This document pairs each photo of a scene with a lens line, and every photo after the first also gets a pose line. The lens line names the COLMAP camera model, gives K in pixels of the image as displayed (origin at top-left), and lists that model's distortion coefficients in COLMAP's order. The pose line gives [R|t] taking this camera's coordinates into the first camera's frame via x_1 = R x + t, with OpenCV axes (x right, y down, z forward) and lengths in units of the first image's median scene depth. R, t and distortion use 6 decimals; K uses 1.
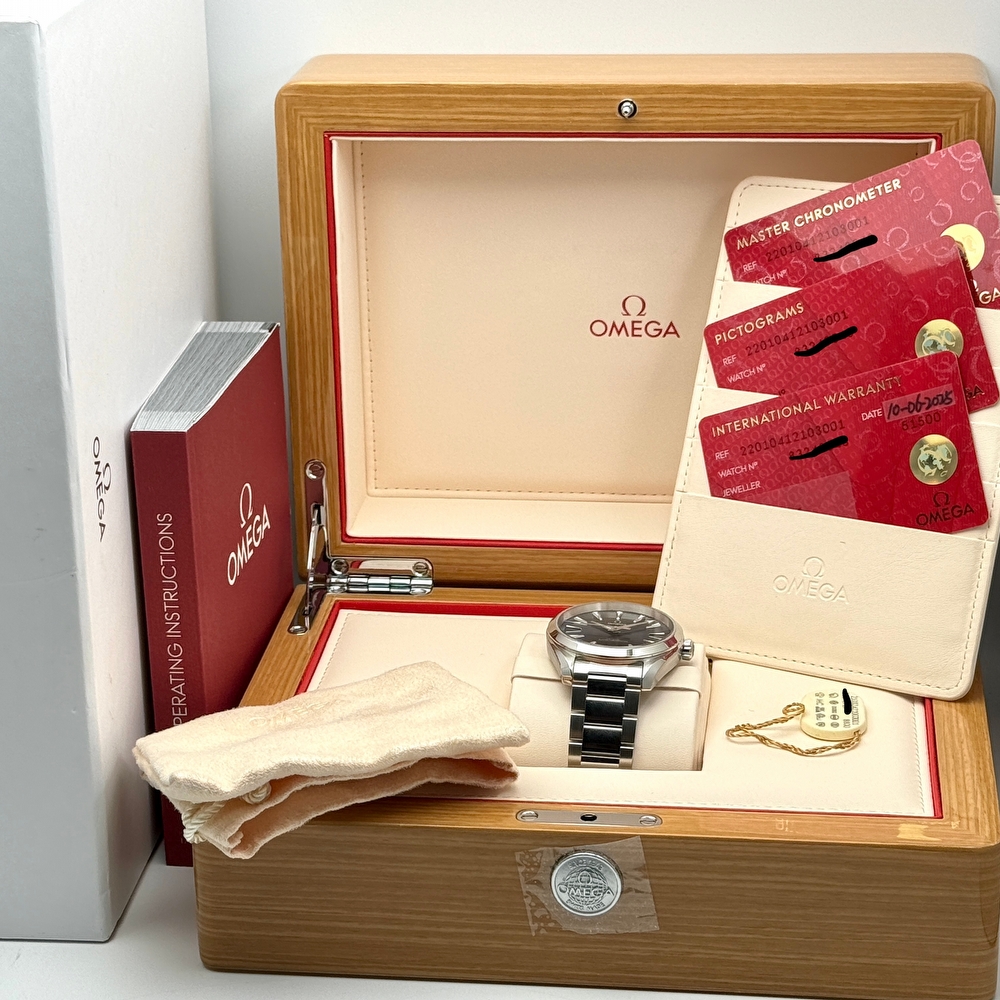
lens RADIAL K [[2658.1, 0, 543.4], [0, 2658.1, 497.6], [0, 0, 1]] dist [2.440607, 0.273950]
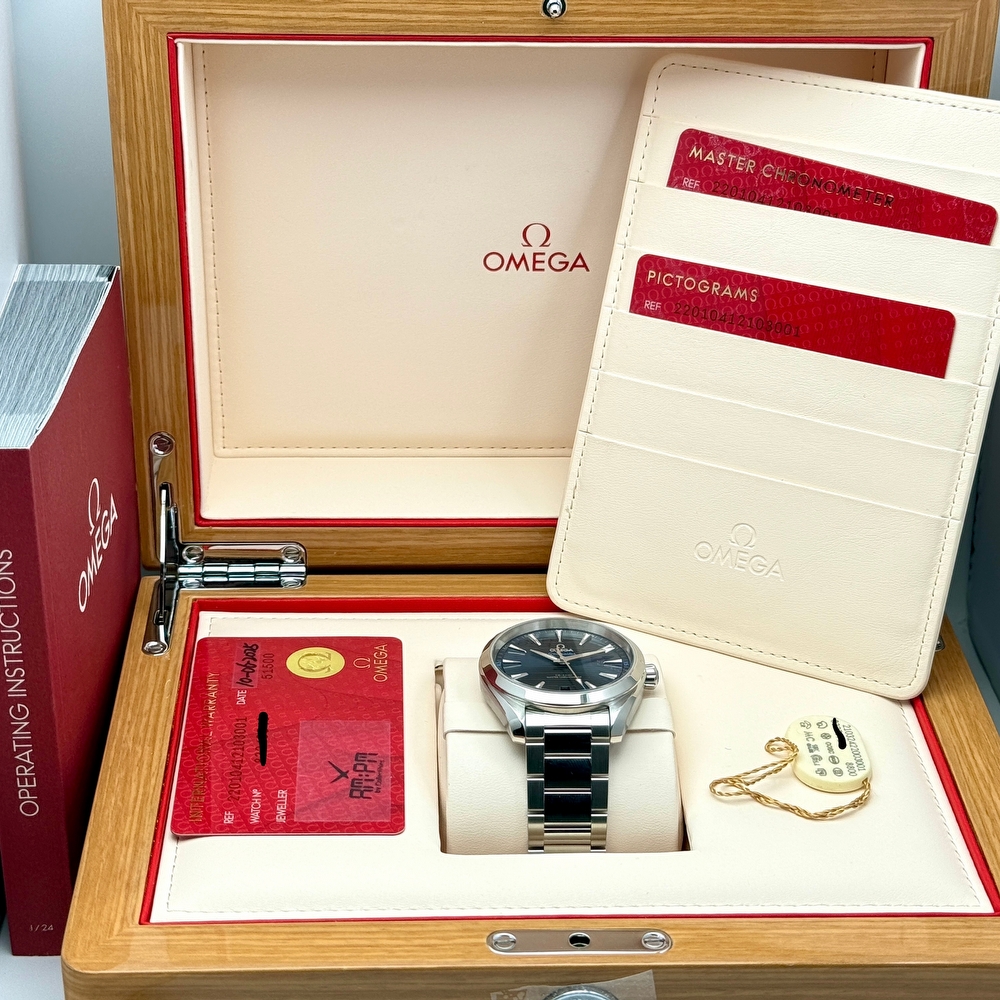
lens RADIAL K [[2183.7, 0, 484.3], [0, 2183.7, 502.5], [0, 0, 1]] dist [1.162058, 0.013858]
pose [[0.990055, -0.036814, 0.135781, -0.084658], [0.018824, 0.991142, 0.131469, -0.084885], [-0.139418, -0.127606, 0.981977, 0.331525]]
